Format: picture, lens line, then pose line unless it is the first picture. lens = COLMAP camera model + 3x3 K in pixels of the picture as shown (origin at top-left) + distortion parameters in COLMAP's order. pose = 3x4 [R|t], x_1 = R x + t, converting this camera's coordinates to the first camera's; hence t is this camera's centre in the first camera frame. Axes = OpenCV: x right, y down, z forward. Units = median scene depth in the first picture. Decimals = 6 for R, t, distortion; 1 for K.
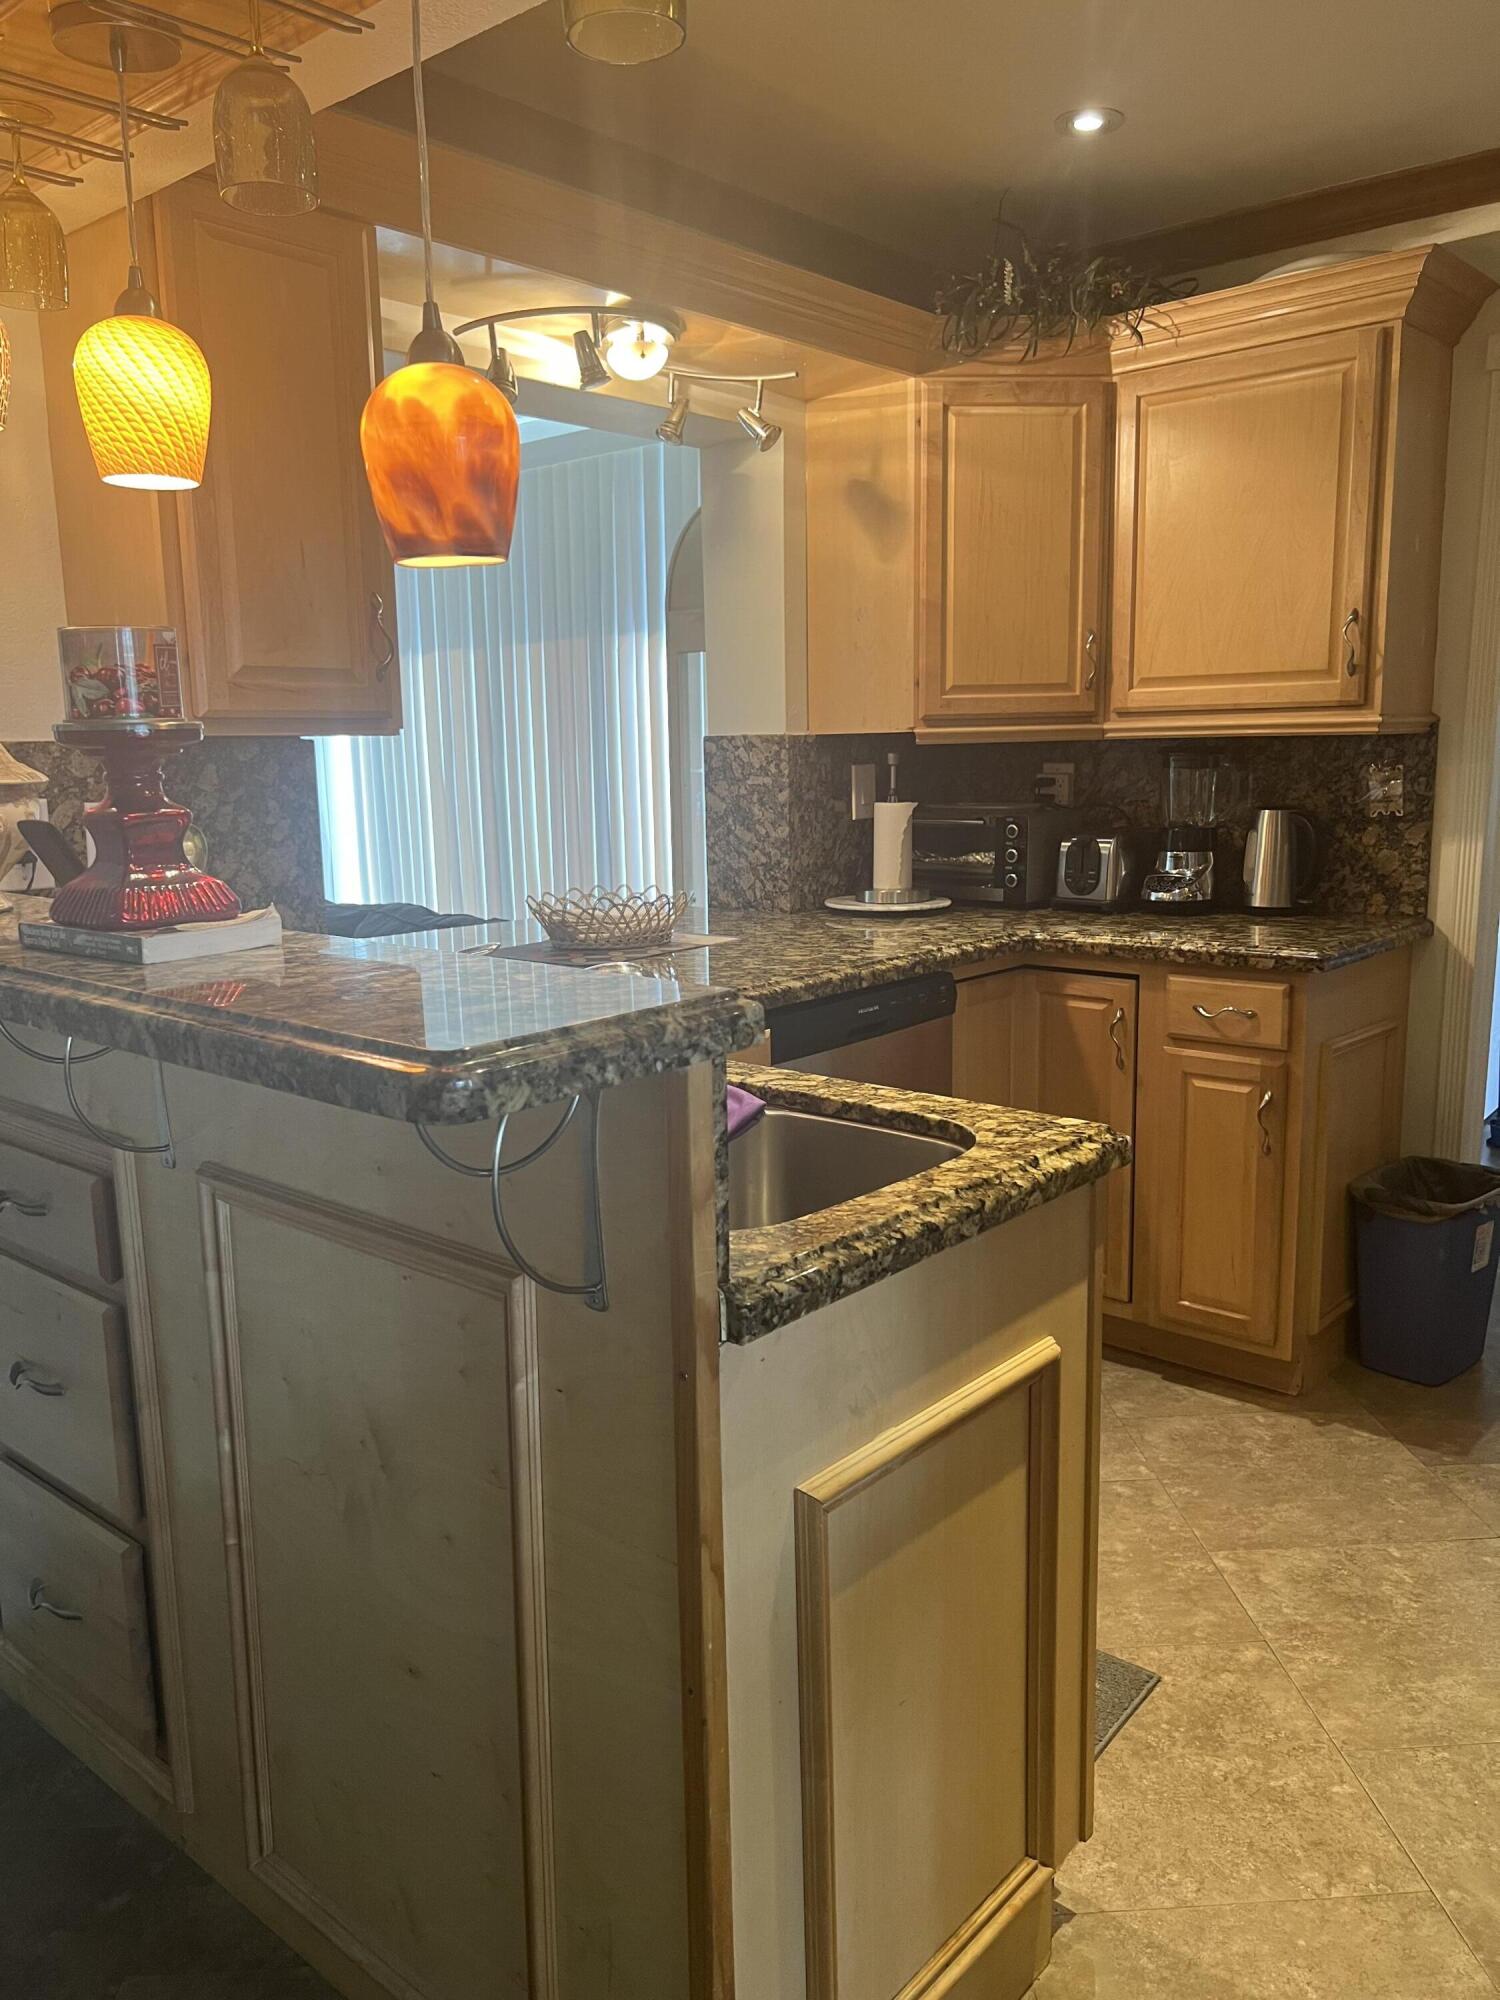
lens RADIAL K [[1488.3, 0, 762.6], [0, 1488.3, 994.5], [0, 0, 1]] dist [0.107483, -0.181506]
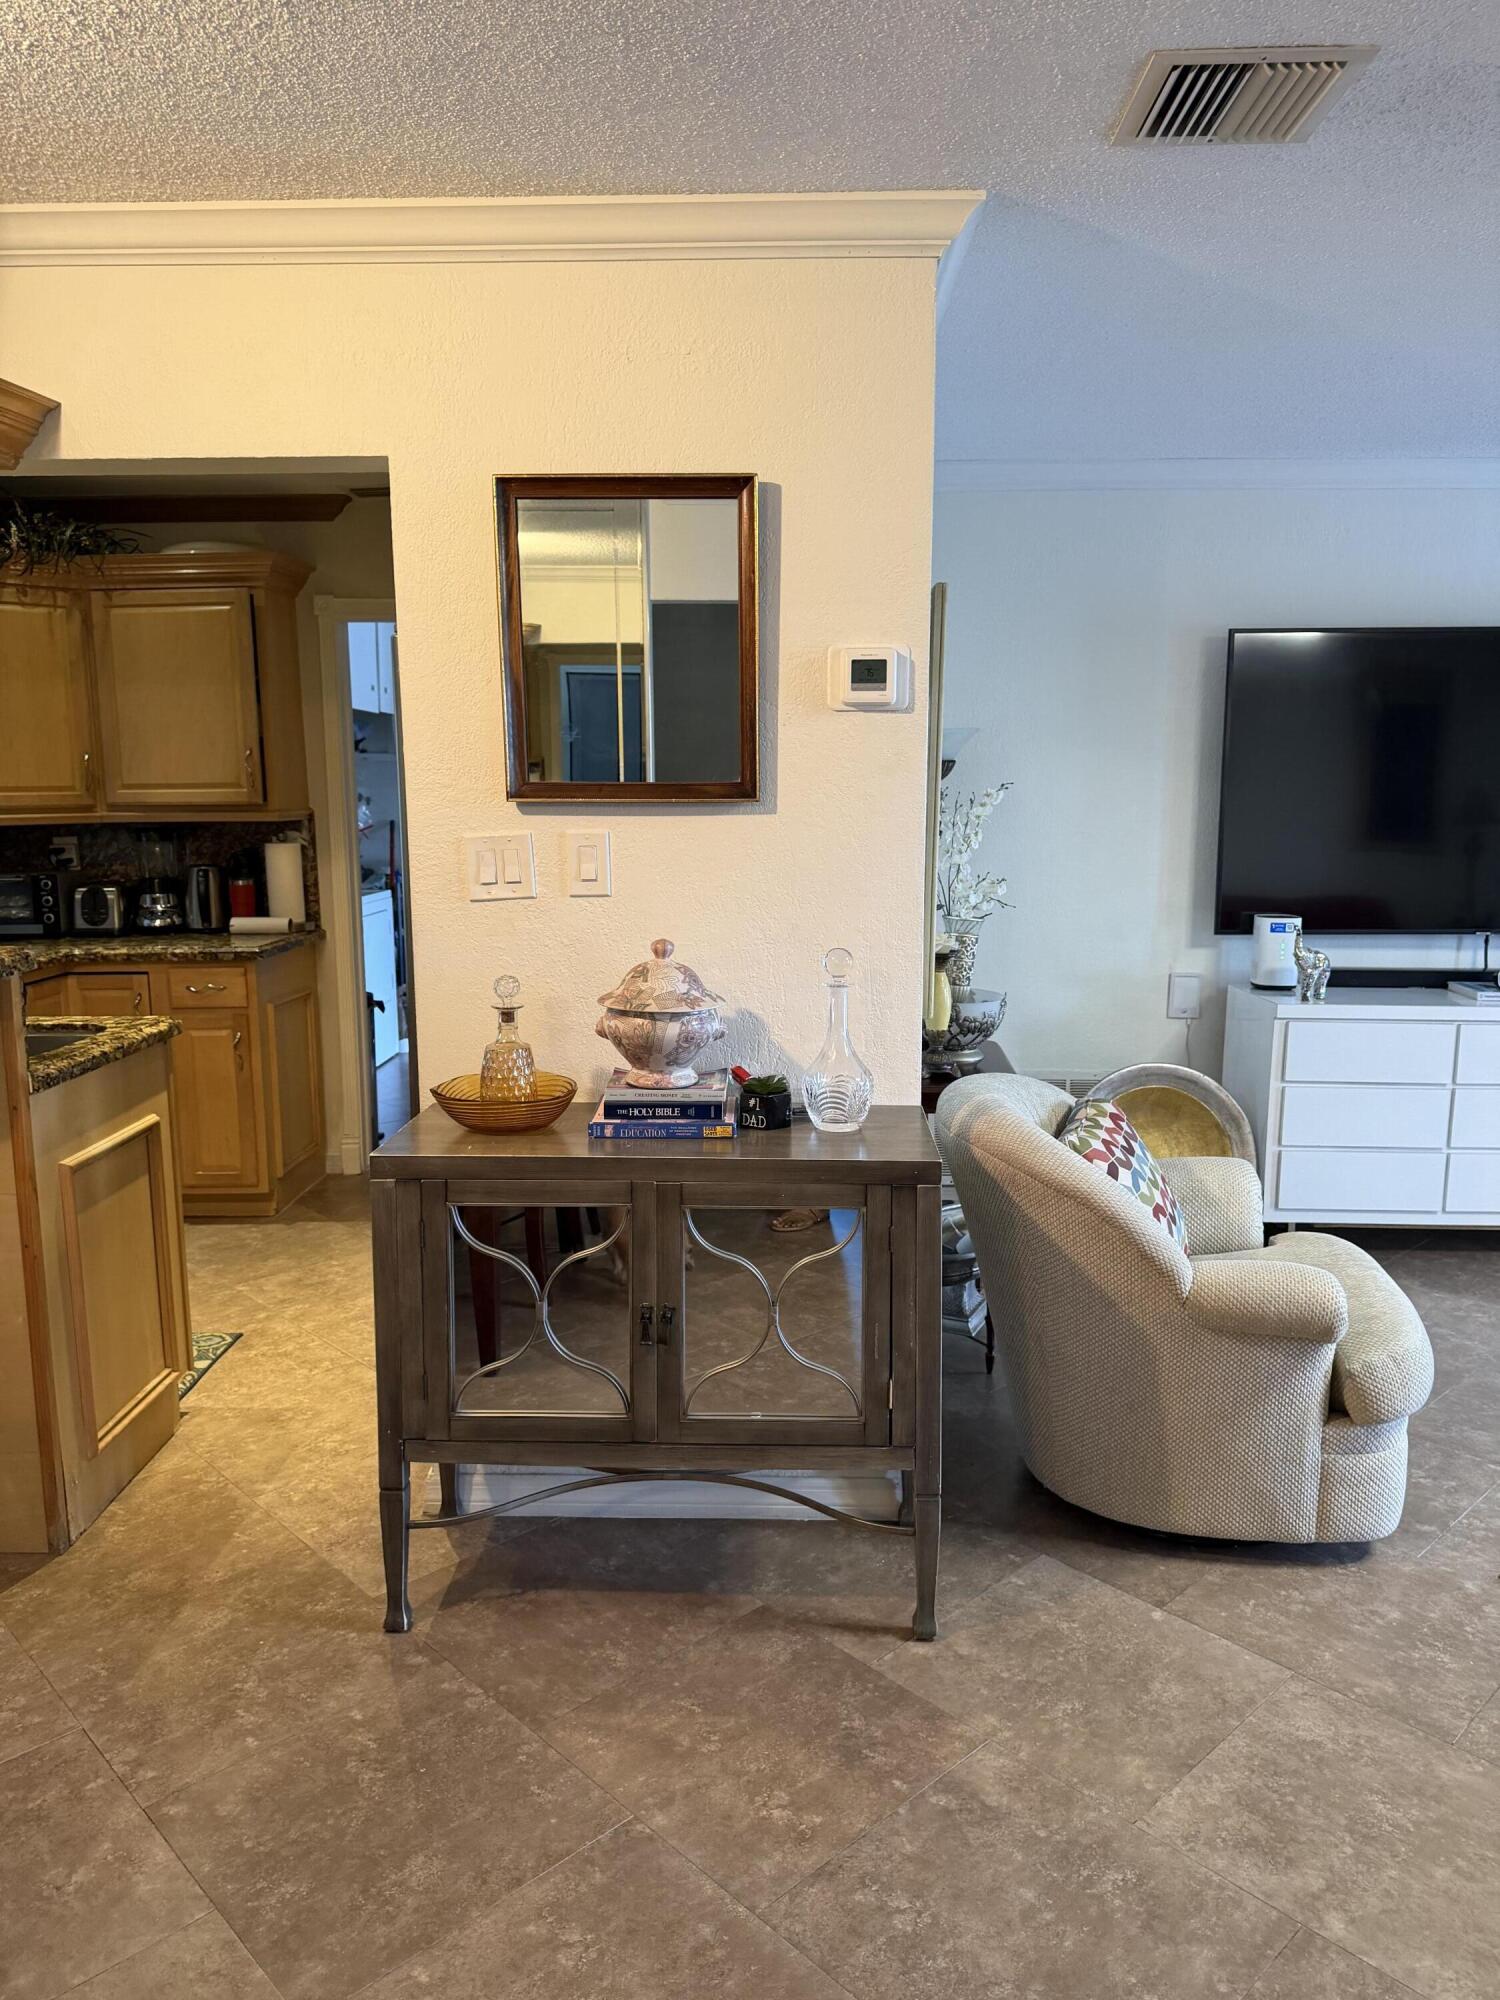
lens RADIAL K [[1385.6, 0, 750.4], [0, 1385.6, 988.7], [0, 0, 1]] dist [0.169550, -0.330469]
pose [[0.767767, -0.088938, 0.634526, -0.282406], [0.109696, 0.993943, 0.006585, 0.087114], [-0.631269, 0.064550, 0.772873, -0.748730]]
